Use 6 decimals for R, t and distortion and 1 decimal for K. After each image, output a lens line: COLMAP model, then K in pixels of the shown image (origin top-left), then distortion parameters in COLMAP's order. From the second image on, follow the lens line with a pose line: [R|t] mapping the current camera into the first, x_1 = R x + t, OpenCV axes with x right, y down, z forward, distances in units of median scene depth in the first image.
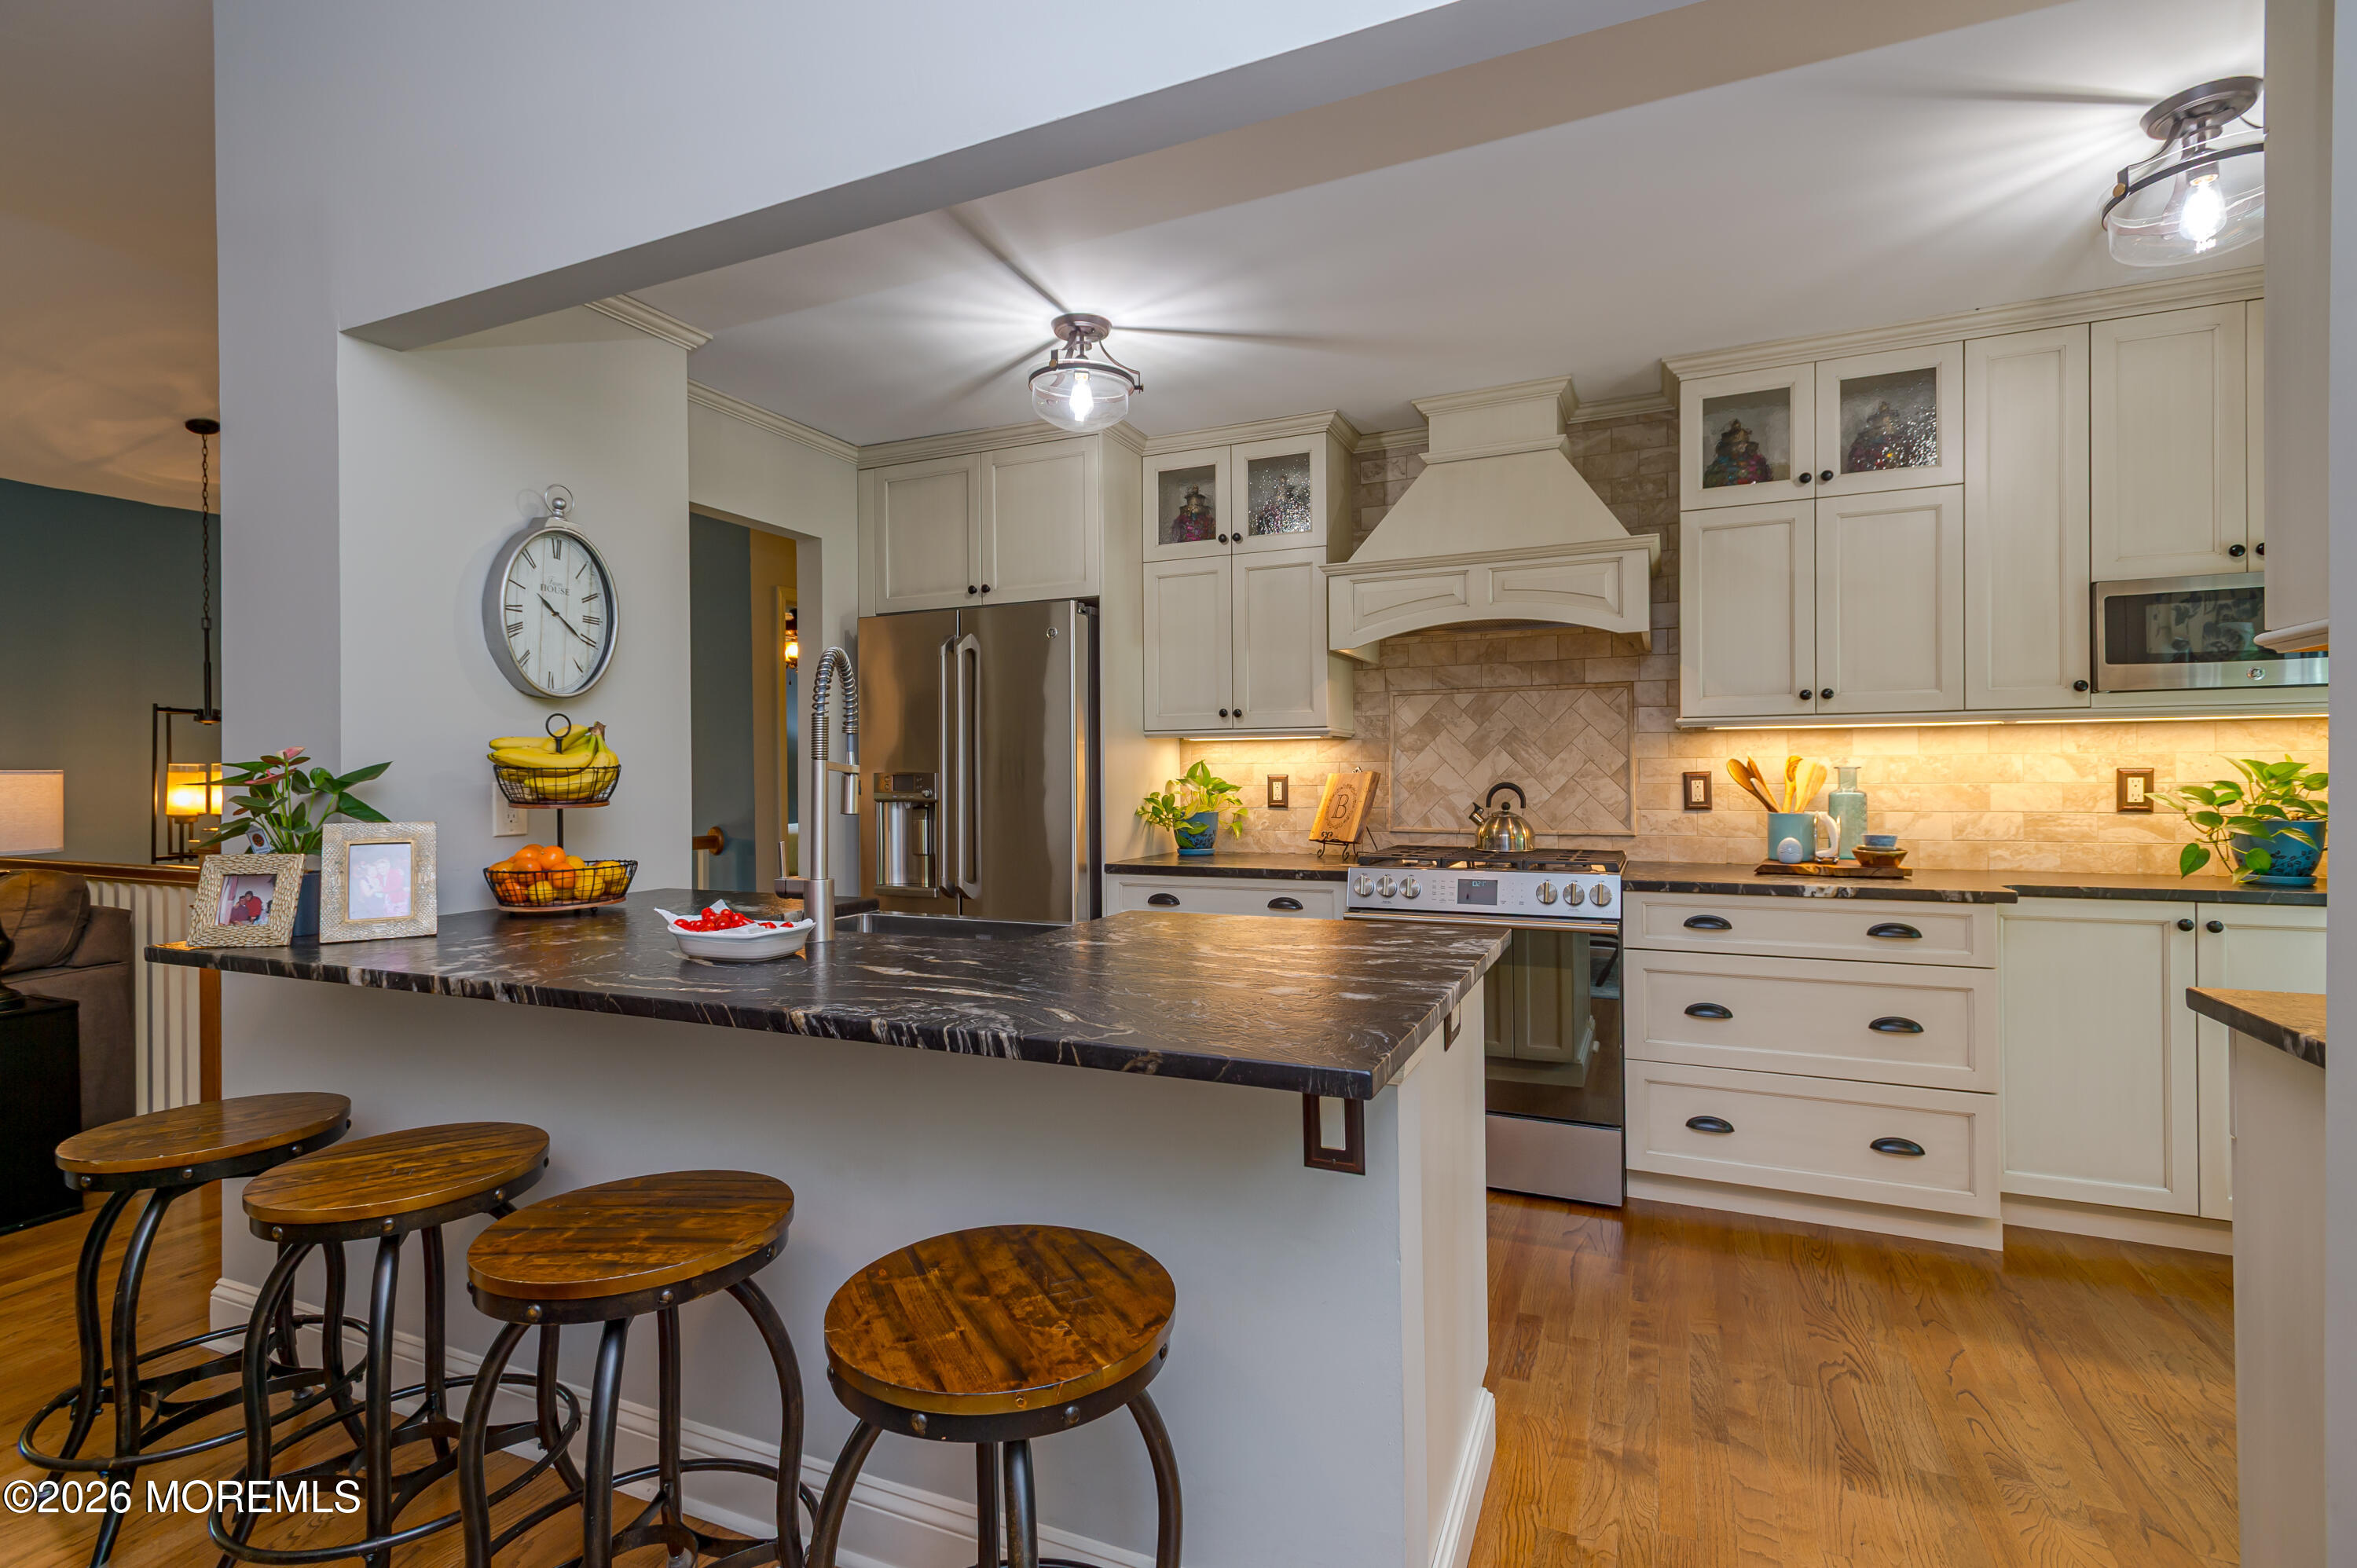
lens RADIAL K [[1082.9, 0, 1173.1], [0, 1082.9, 776.3], [0, 0, 1]] dist [0.000448, -0.000498]
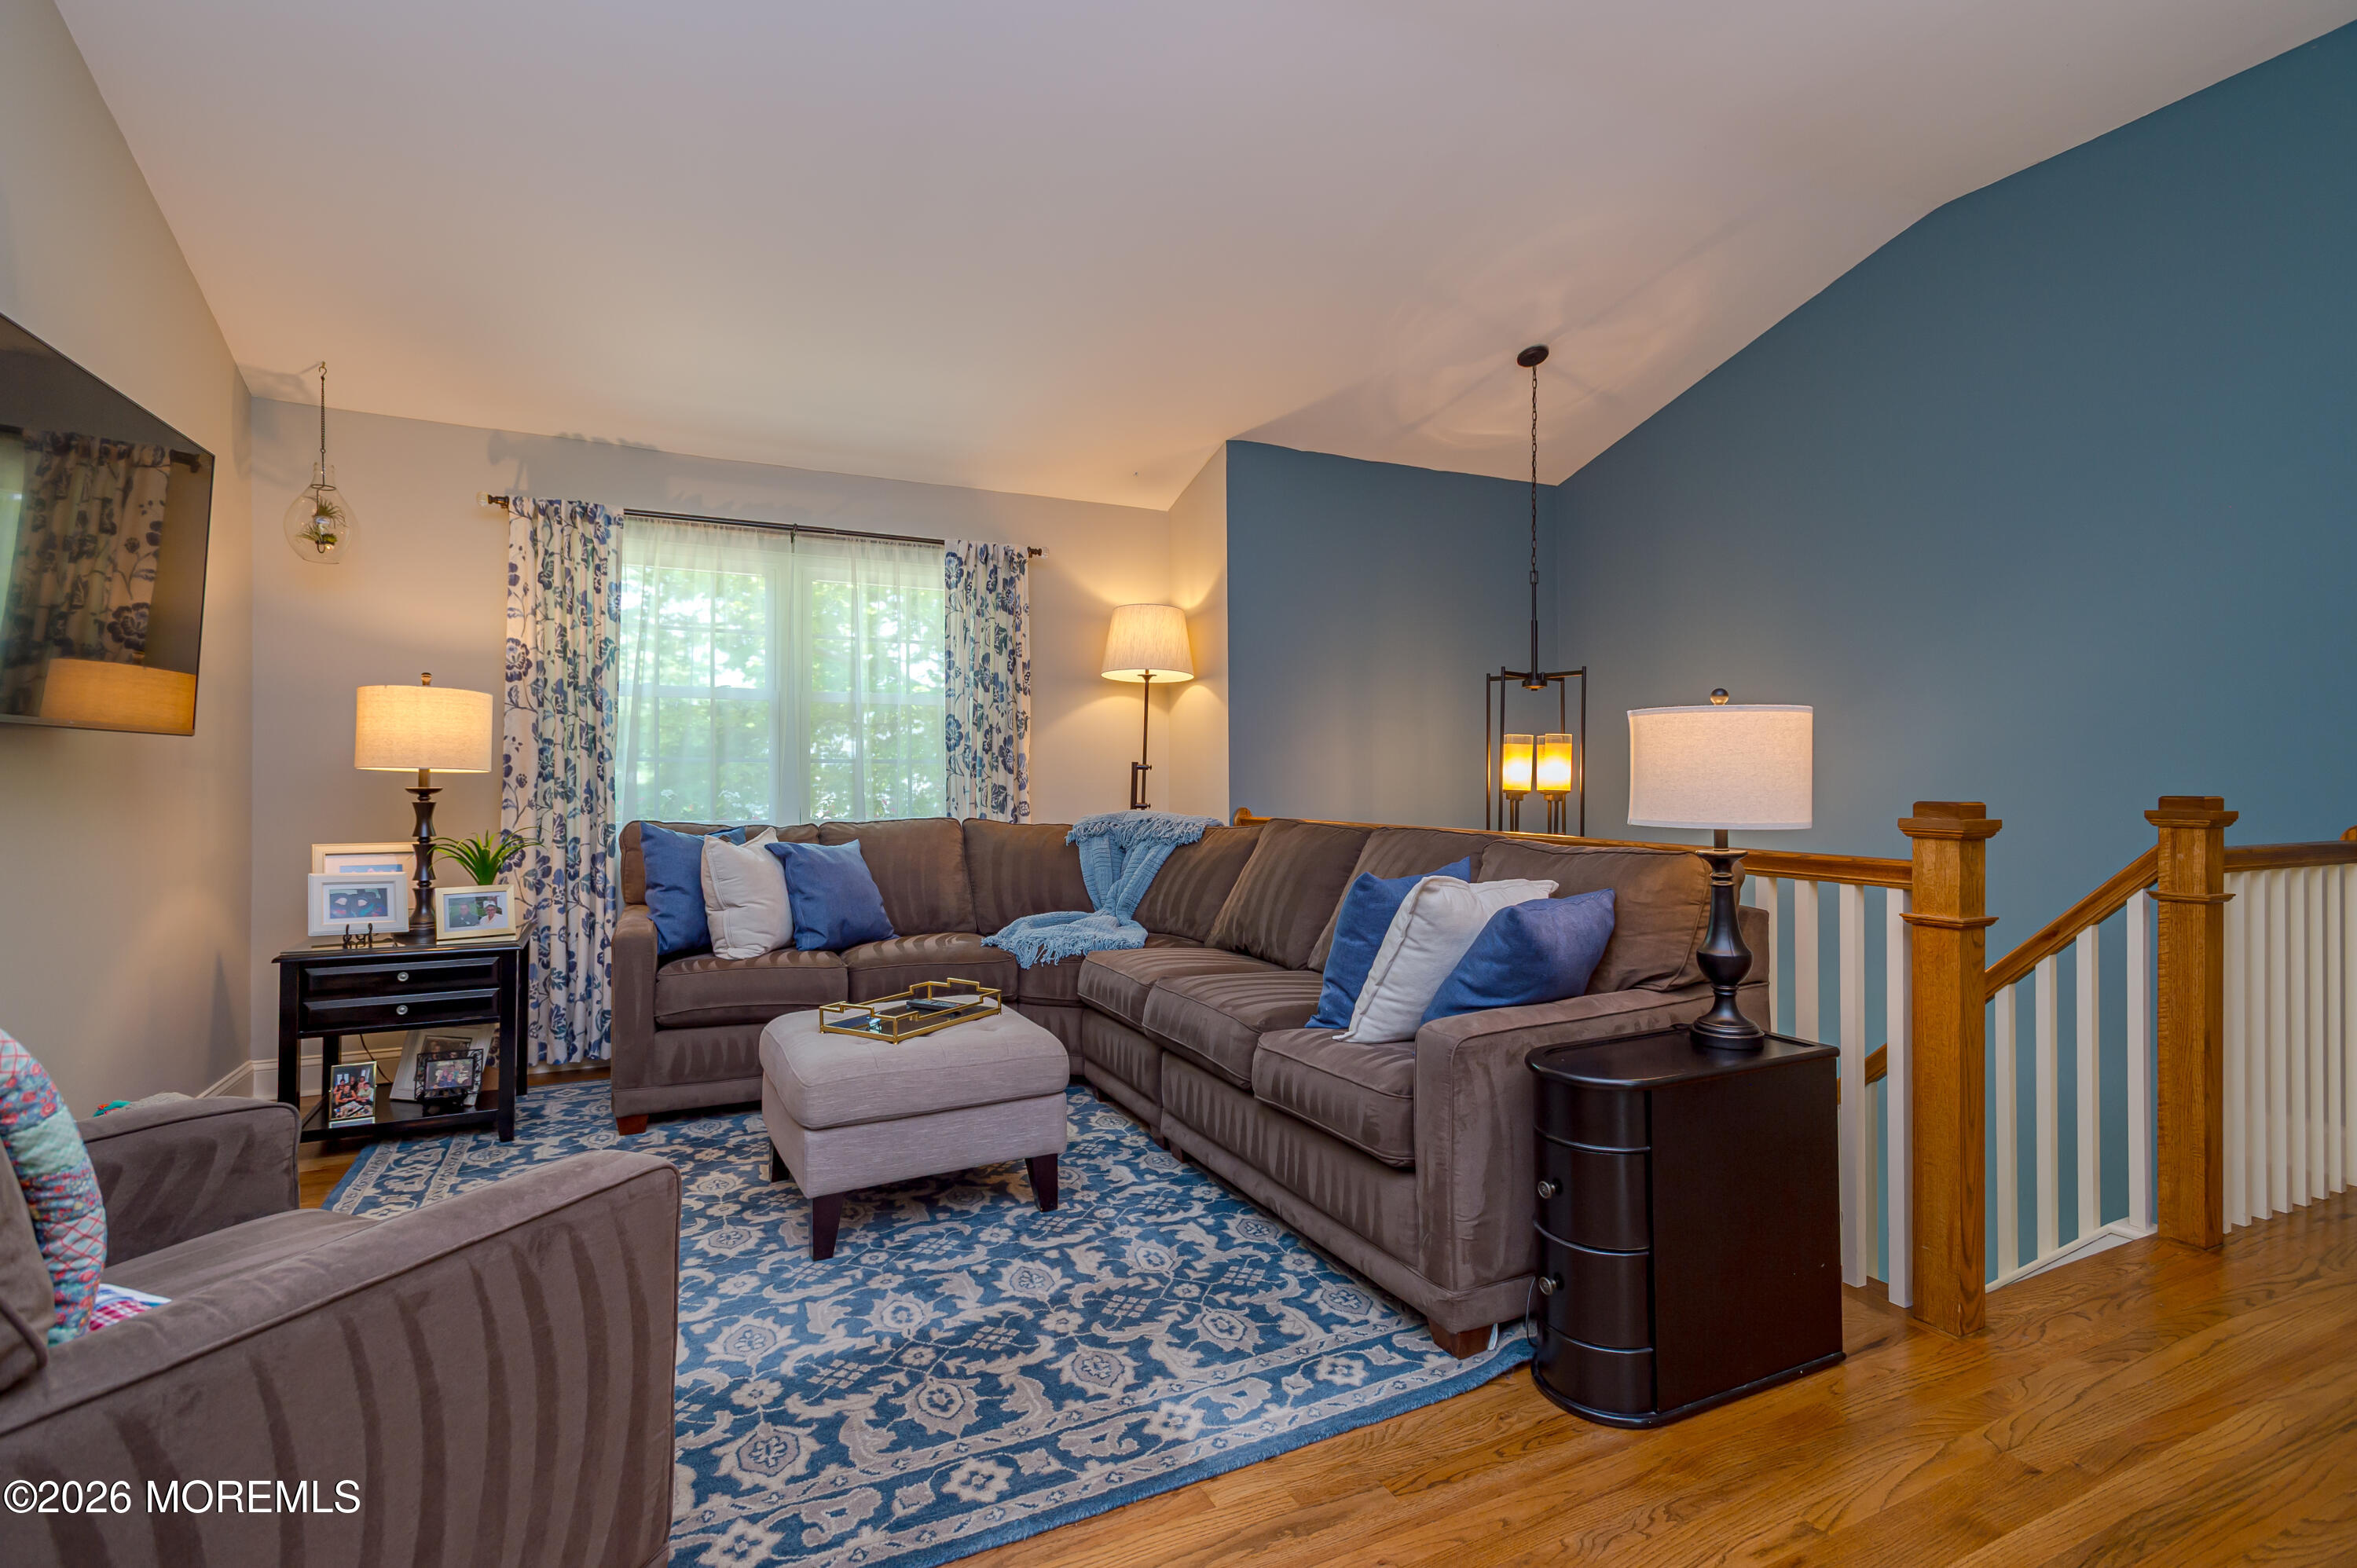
lens RADIAL K [[1082.9, 0, 1173.1], [0, 1082.9, 776.3], [0, 0, 1]] dist [0.000448, -0.000498]
pose [[0.763032, 0.008498, -0.646305, -0.781084], [-0.009075, 0.999956, 0.002435, 0.034981], [0.646297, 0.004007, 0.763075, 0.182184]]
